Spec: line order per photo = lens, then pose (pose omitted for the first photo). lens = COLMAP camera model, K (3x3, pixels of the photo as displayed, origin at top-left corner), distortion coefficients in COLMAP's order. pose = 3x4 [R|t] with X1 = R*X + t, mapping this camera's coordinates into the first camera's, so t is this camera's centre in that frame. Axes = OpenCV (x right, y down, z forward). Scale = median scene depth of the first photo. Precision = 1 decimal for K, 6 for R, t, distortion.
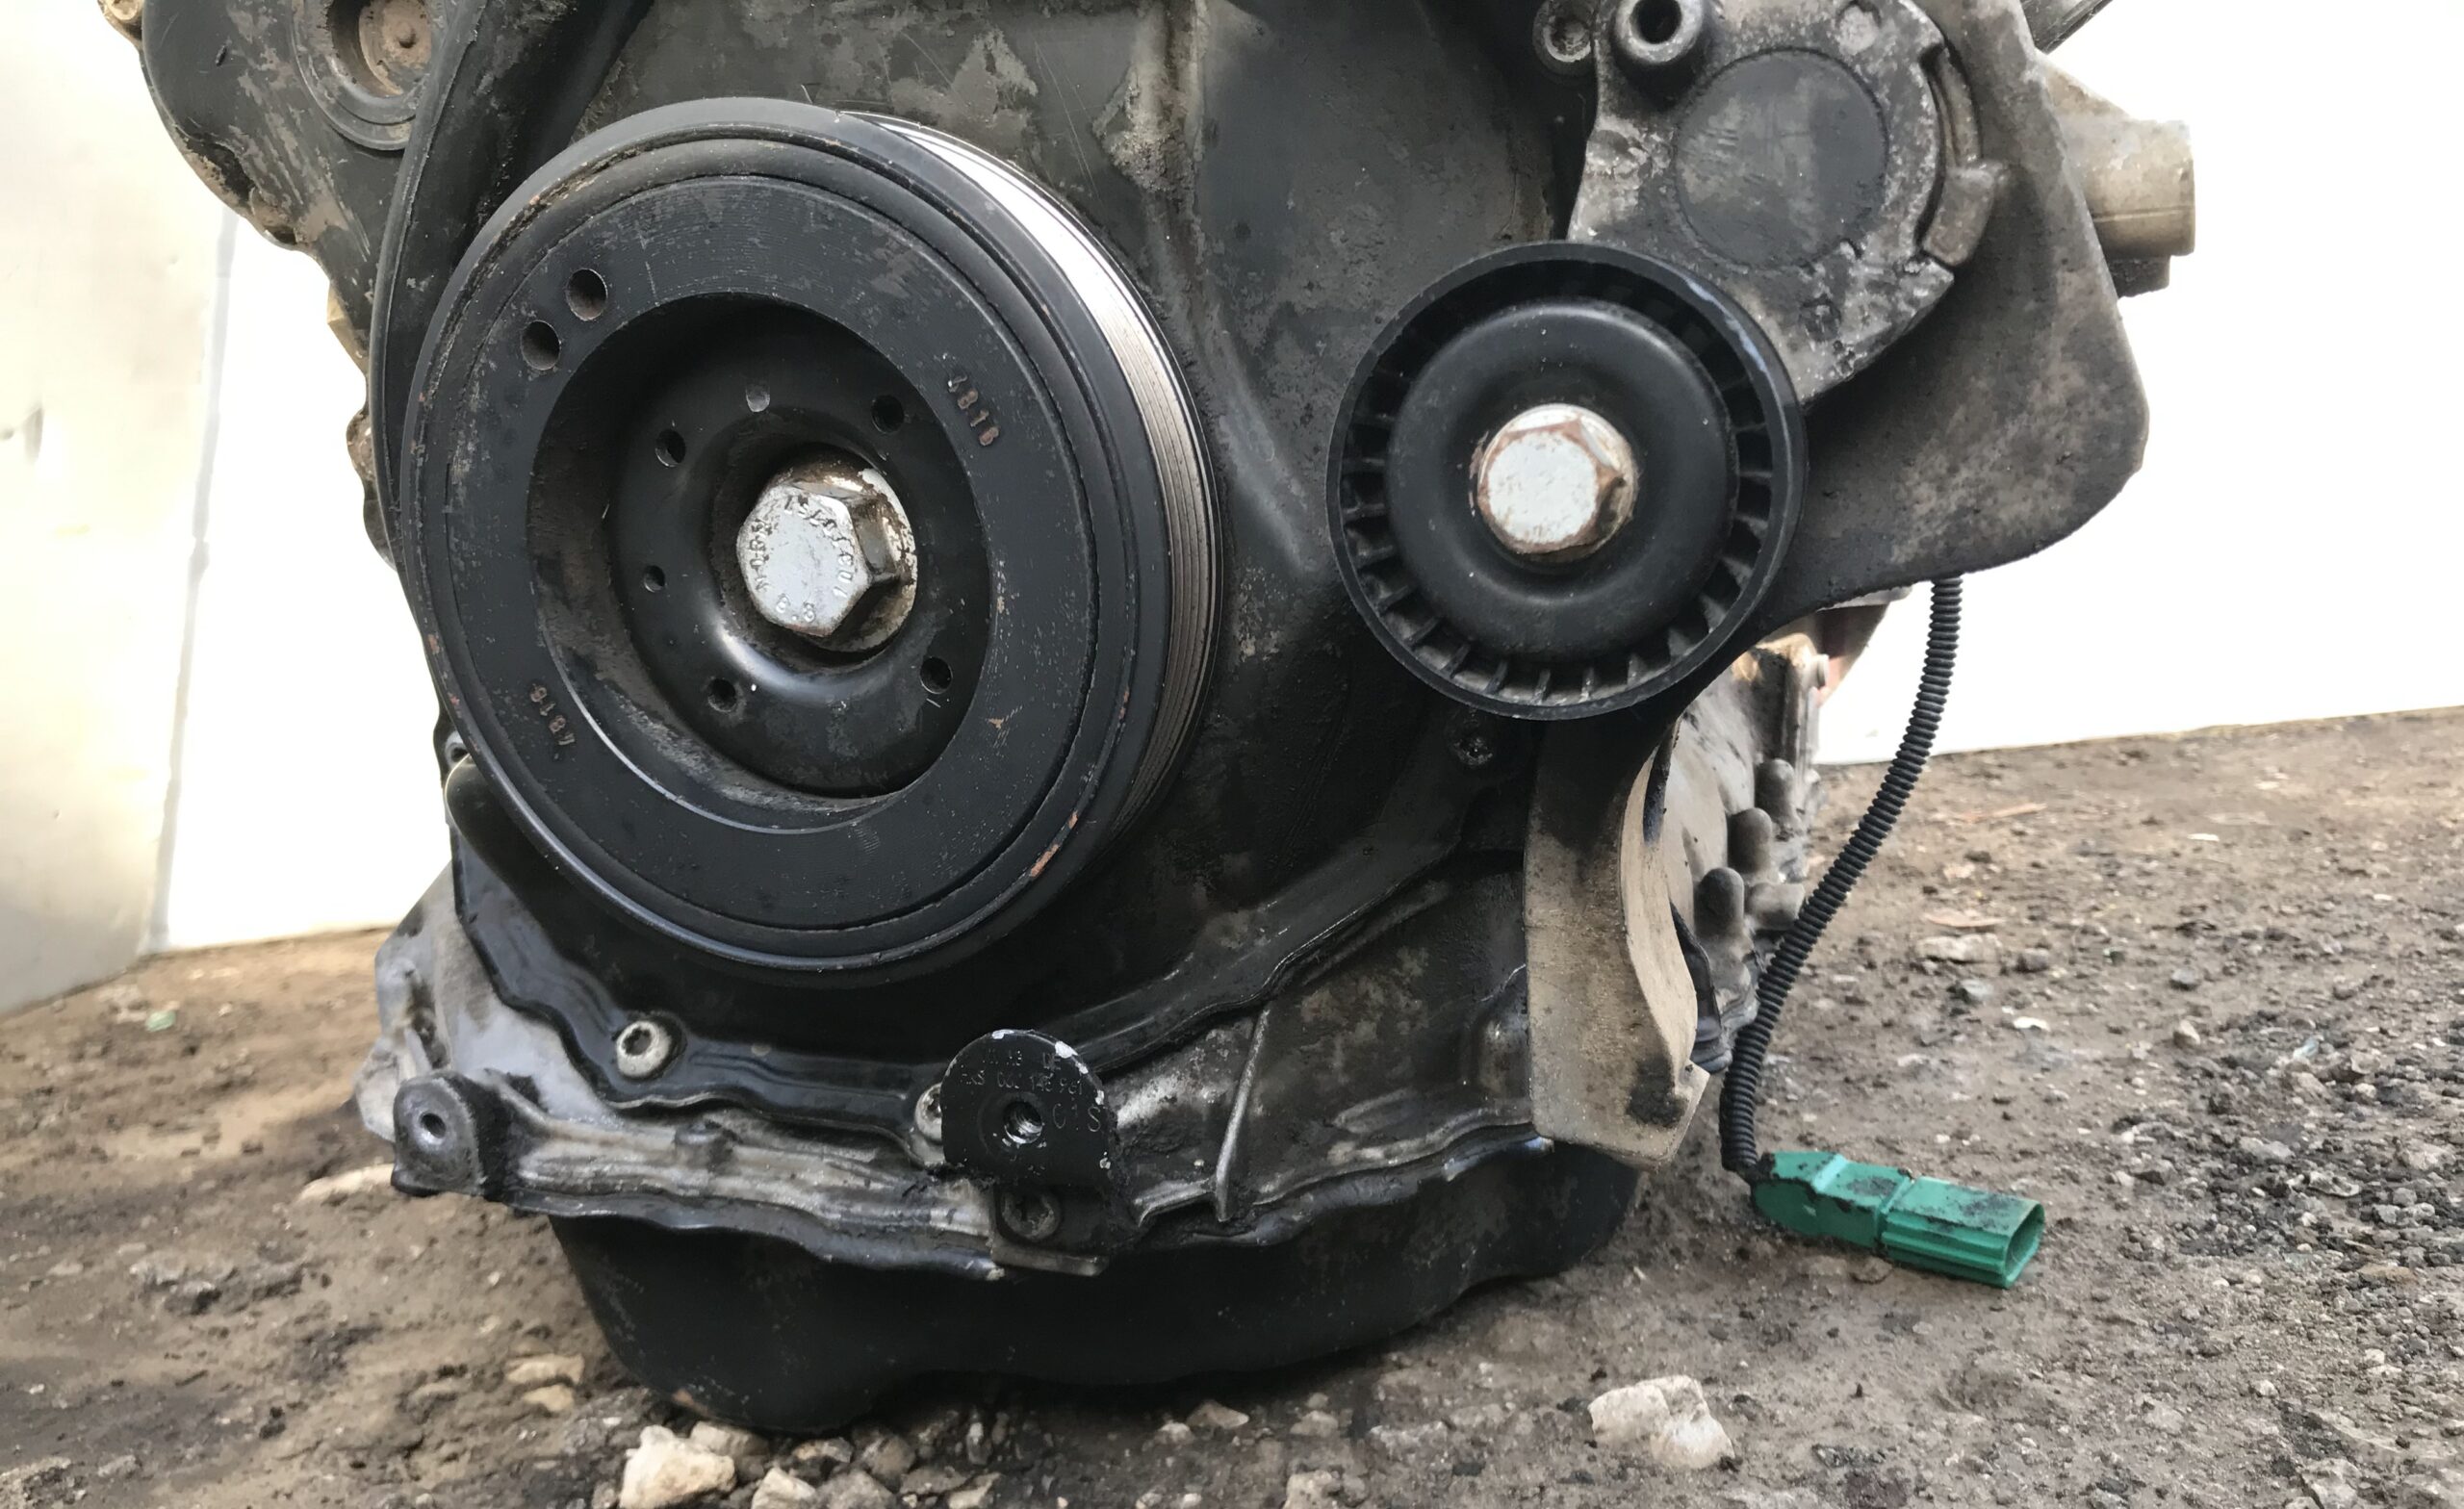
lens RADIAL K [[2176.3, 0, 1232.0], [0, 2176.3, 754.5], [0, 0, 1]] dist [-0.015106, 0.005705]
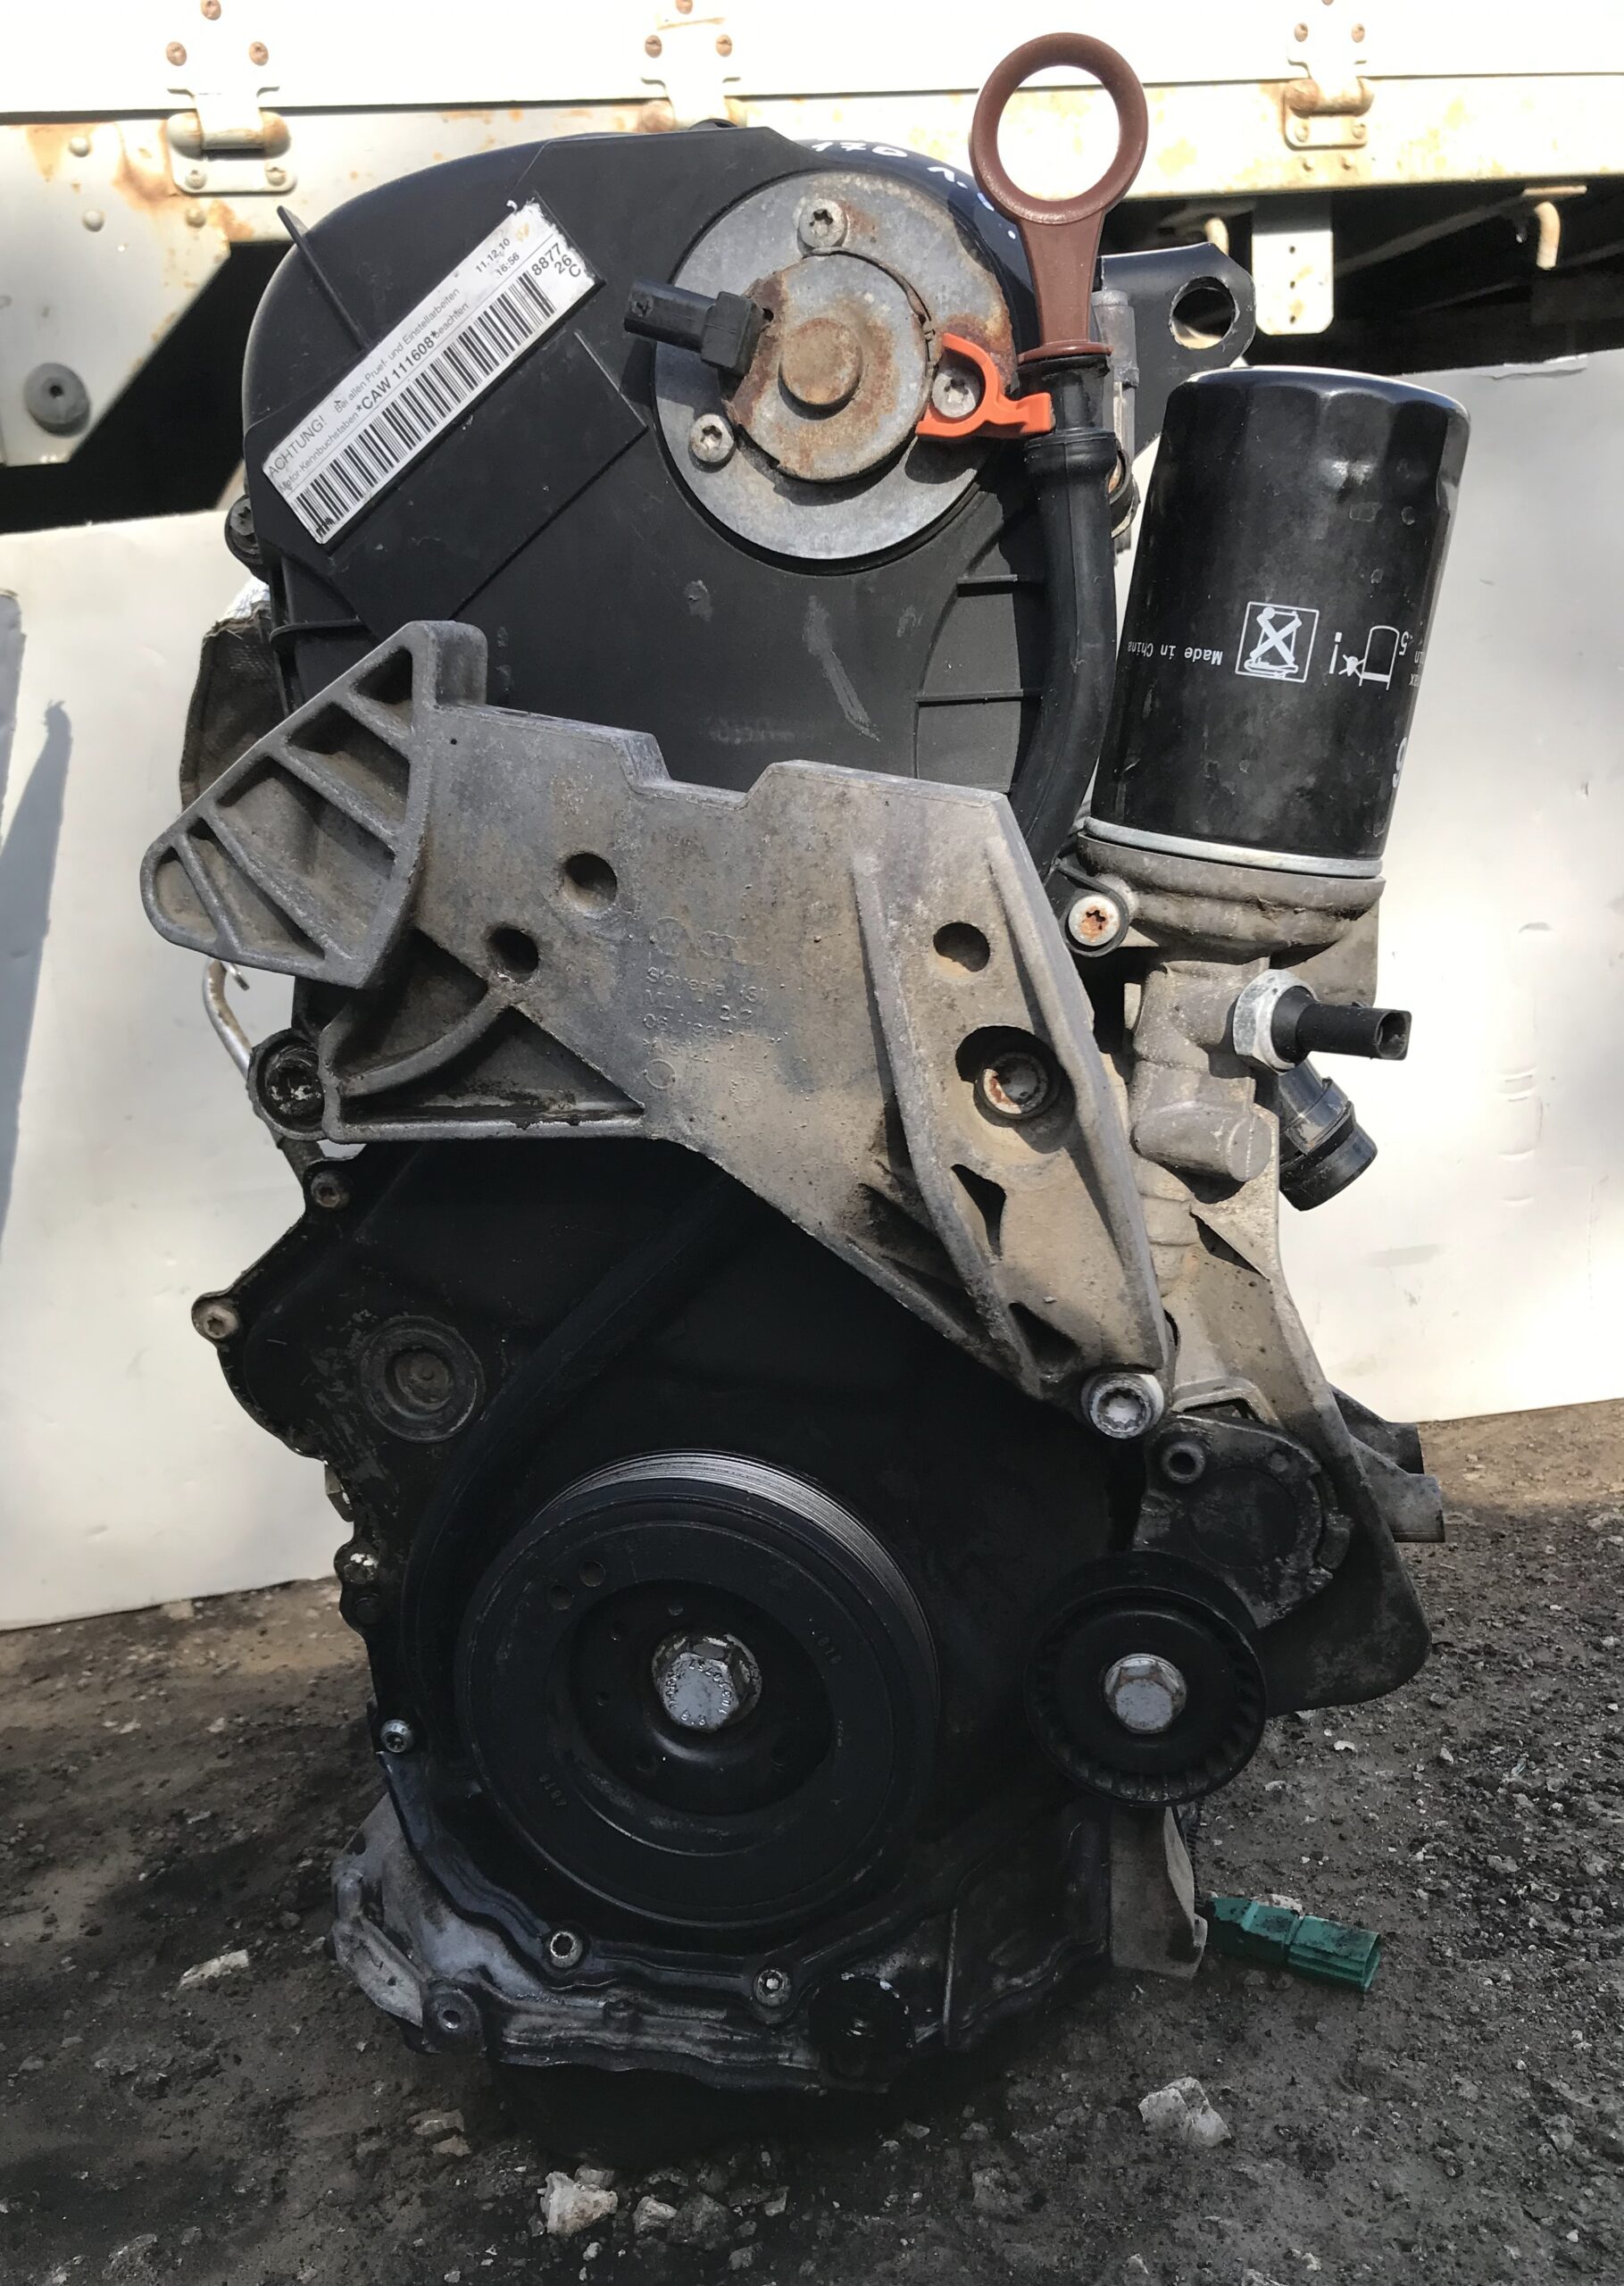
lens RADIAL K [[1887.6, 0, 812.0], [0, 1887.6, 1143.0], [0, 0, 1]] dist [-0.004913, -0.013842]
pose [[0.991189, -0.048528, 0.123246, -0.228576], [0.058577, 0.995131, -0.079263, -0.339480], [-0.118800, 0.085784, 0.989206, -0.471993]]
